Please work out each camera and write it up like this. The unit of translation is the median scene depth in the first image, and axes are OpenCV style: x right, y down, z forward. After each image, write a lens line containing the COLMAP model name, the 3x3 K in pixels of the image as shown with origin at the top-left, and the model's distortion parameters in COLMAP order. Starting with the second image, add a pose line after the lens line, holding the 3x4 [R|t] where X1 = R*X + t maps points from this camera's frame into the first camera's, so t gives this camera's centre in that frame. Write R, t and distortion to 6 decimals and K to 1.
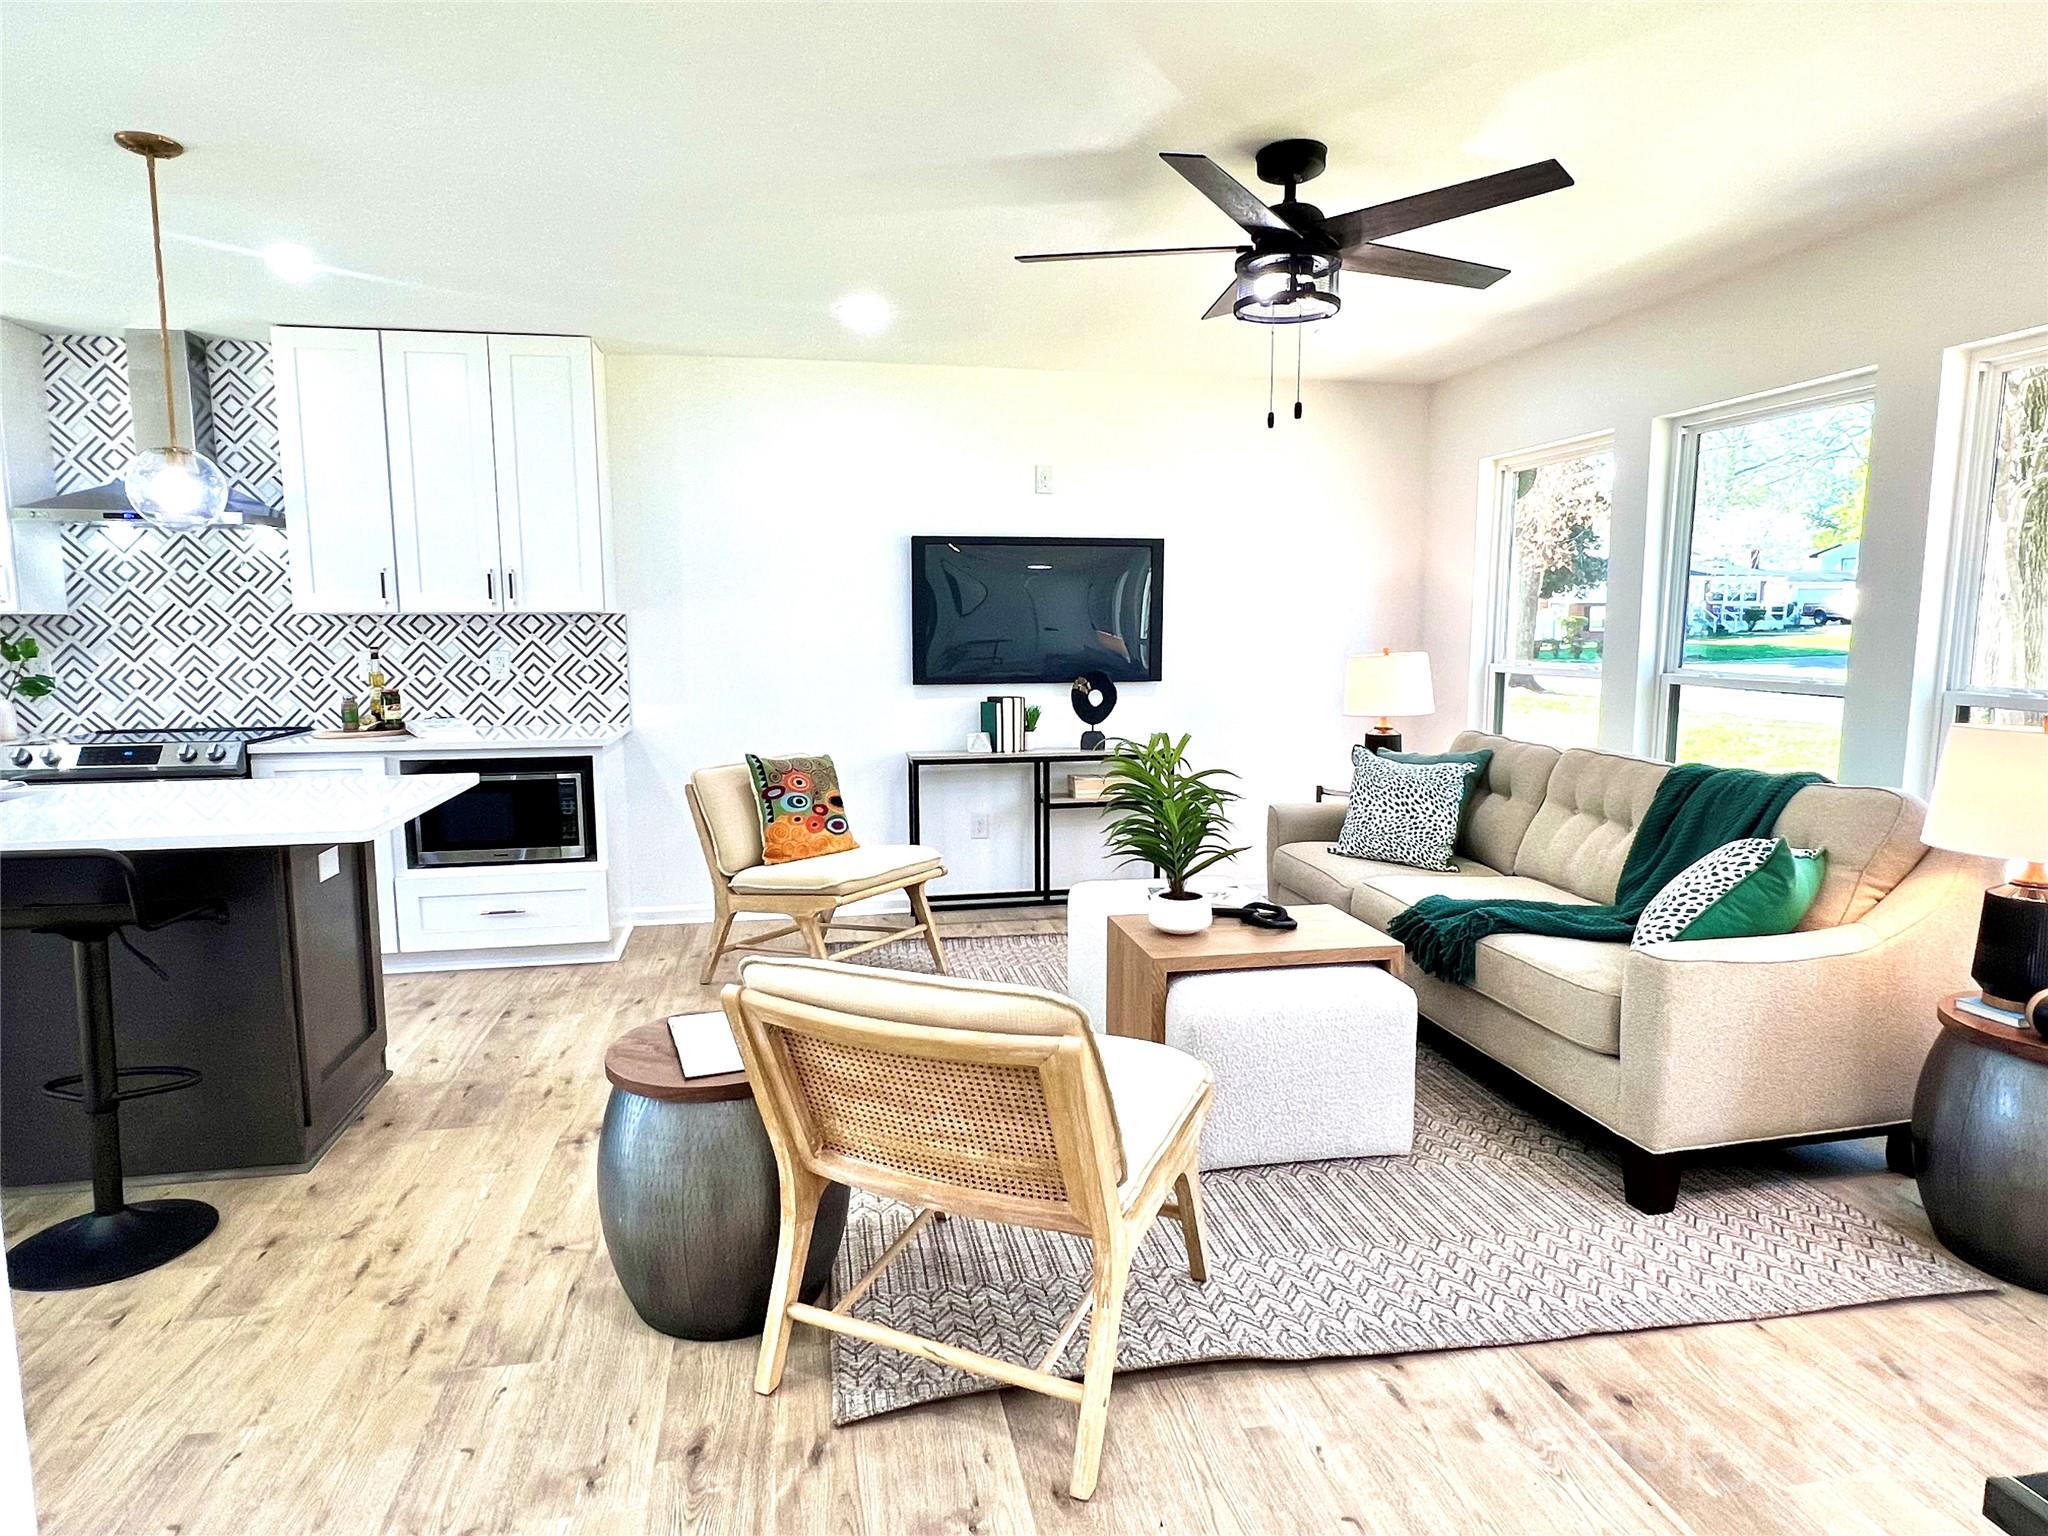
lens RADIAL K [[1184.1, 0, 1020.1], [0, 1184.1, 768.4], [0, 0, 1]] dist [-0.001081, -0.001084]
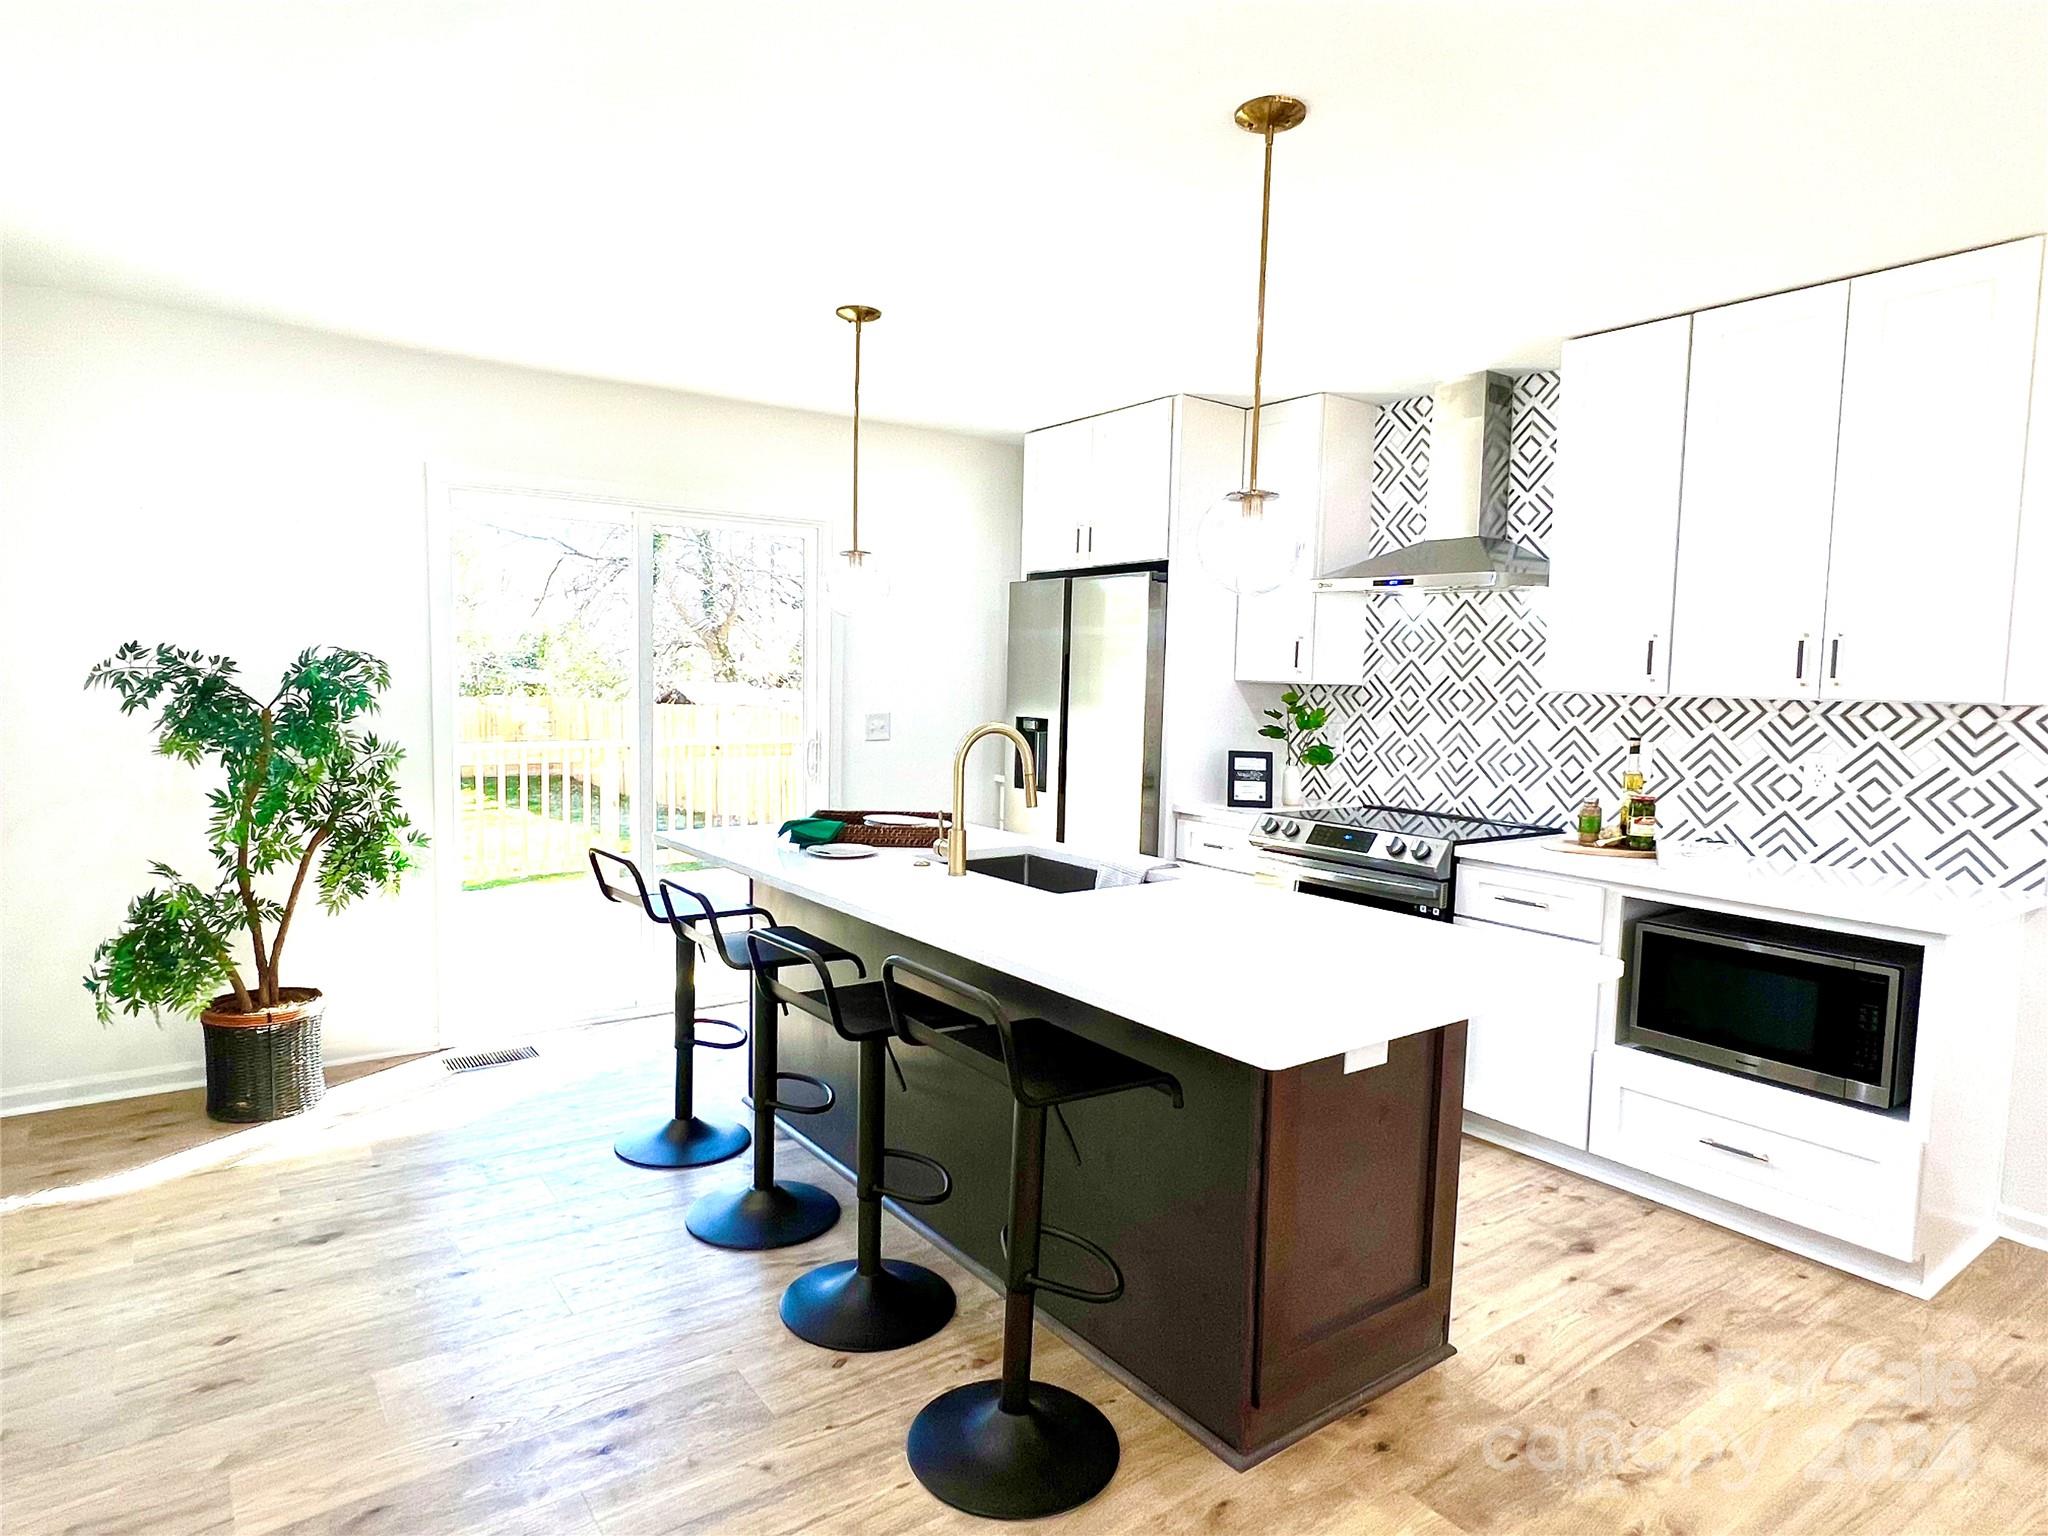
lens RADIAL K [[1184.1, 0, 1020.1], [0, 1184.1, 768.4], [0, 0, 1]] dist [-0.001081, -0.001084]
pose [[0.425301, 0.087881, -0.900775, -0.029626], [-0.136688, 0.990095, 0.032058, -0.053759], [0.894671, 0.109491, 0.433101, 0.322828]]
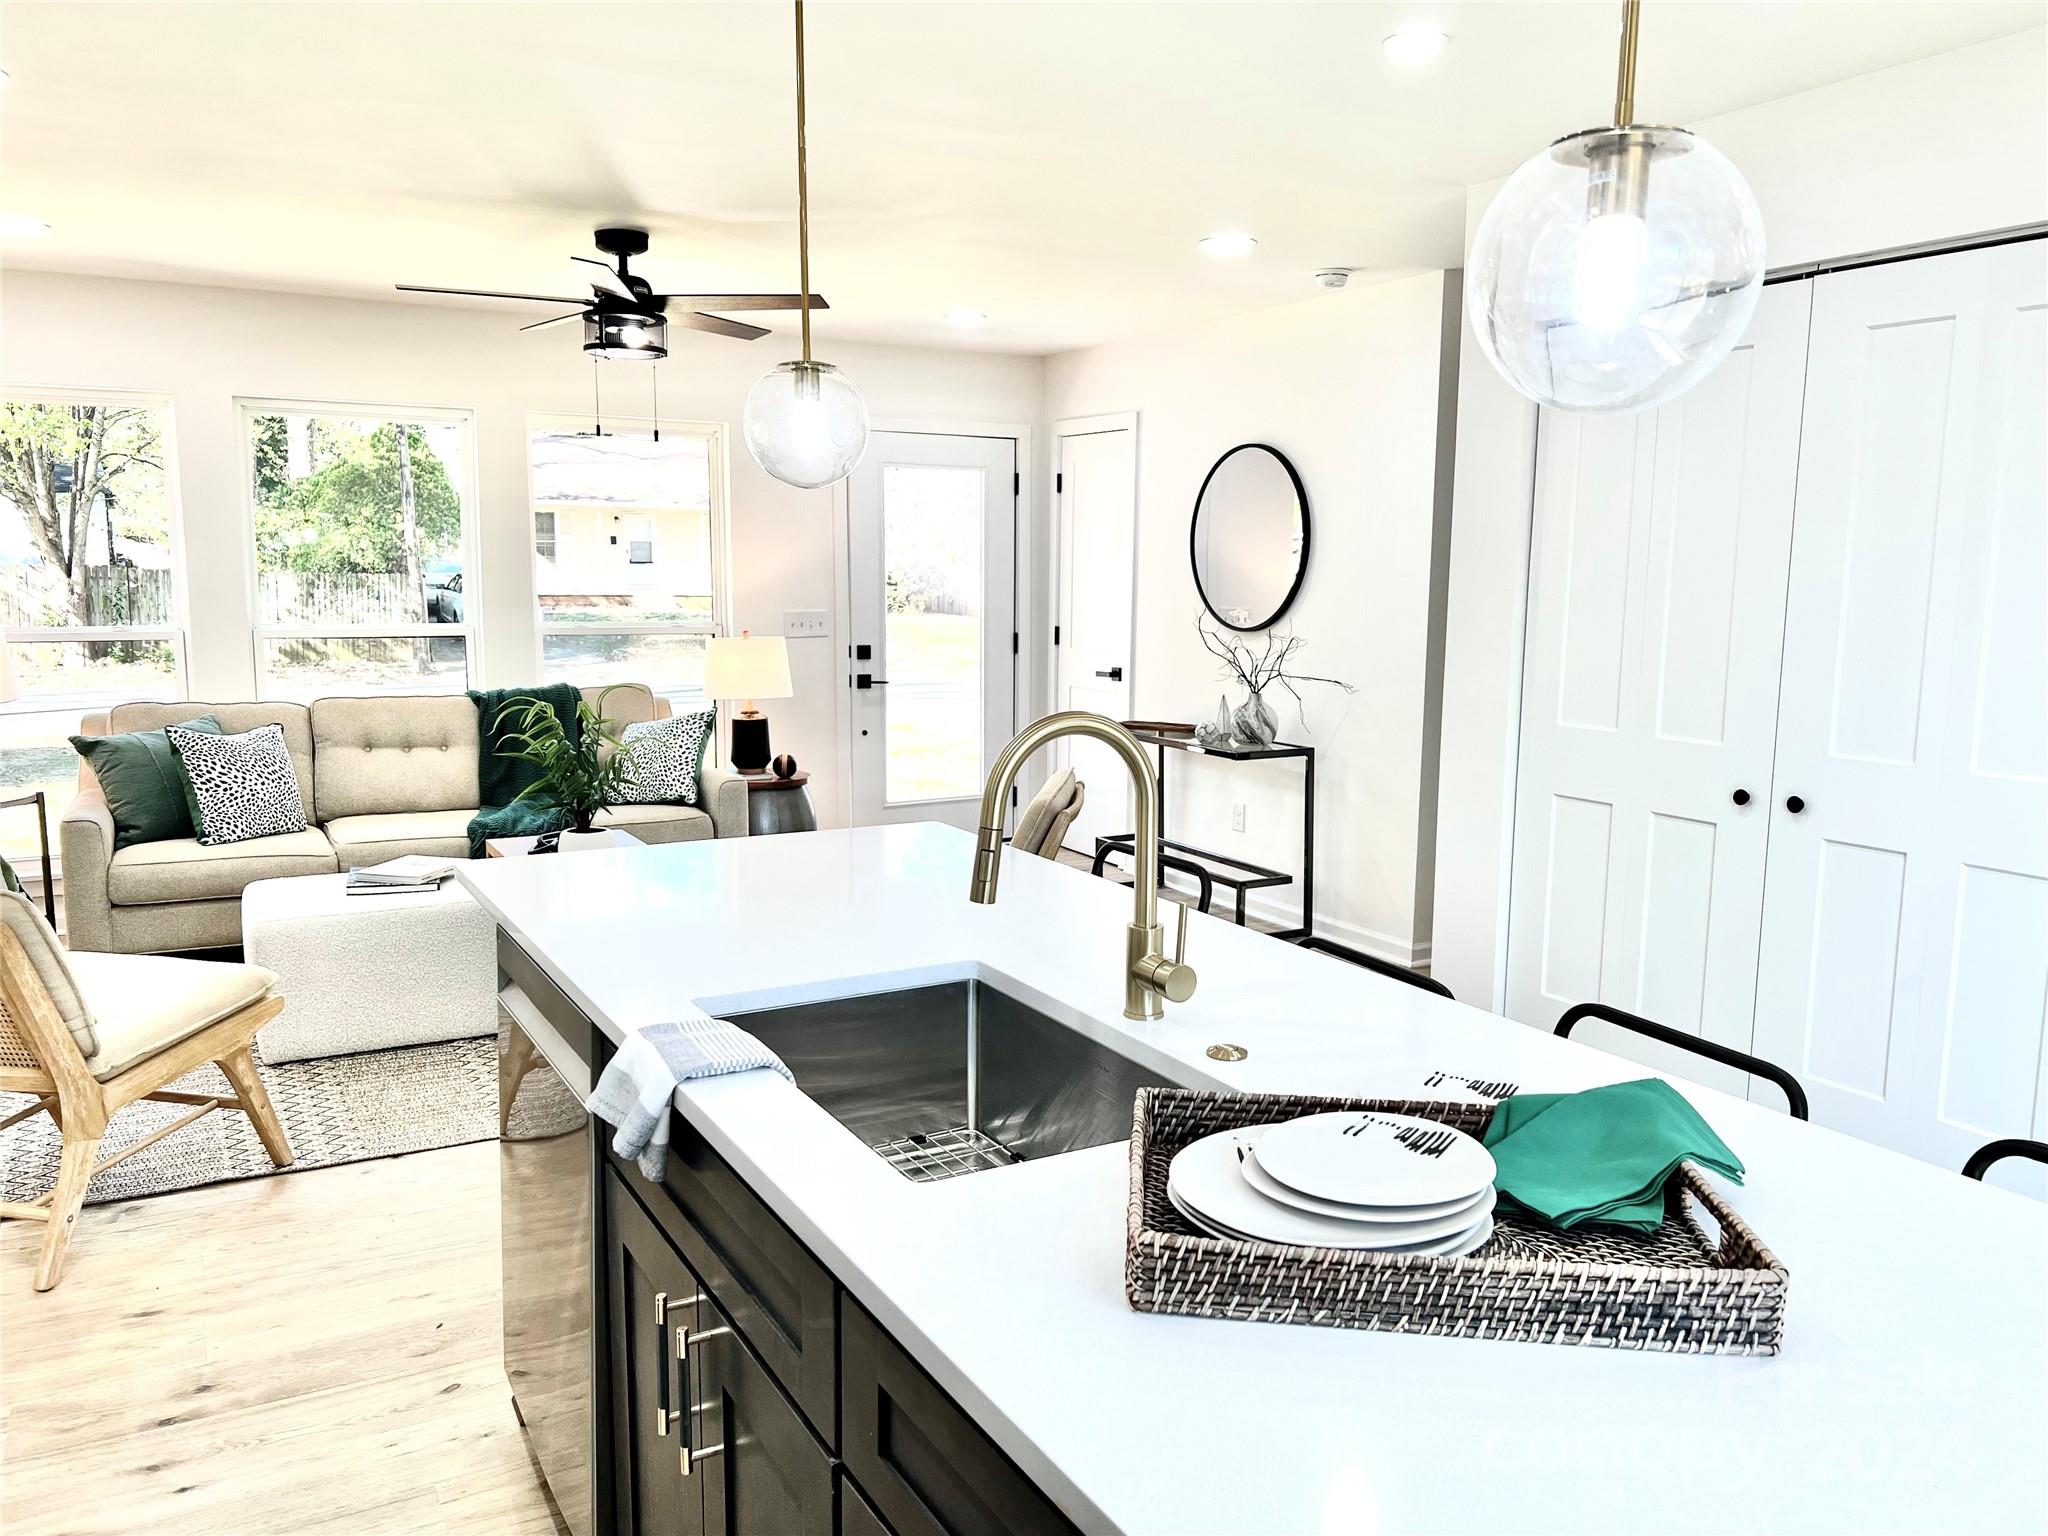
lens RADIAL K [[1525.9, 0, 1023.0], [0, 1525.9, 778.9], [0, 0, 1]] dist [0.074444, -0.080802]
pose [[-0.315731, -0.132186, 0.939596, -0.962842], [0.112838, 0.977991, 0.175505, -0.107194], [-0.942115, 0.161435, -0.293866, 0.707832]]
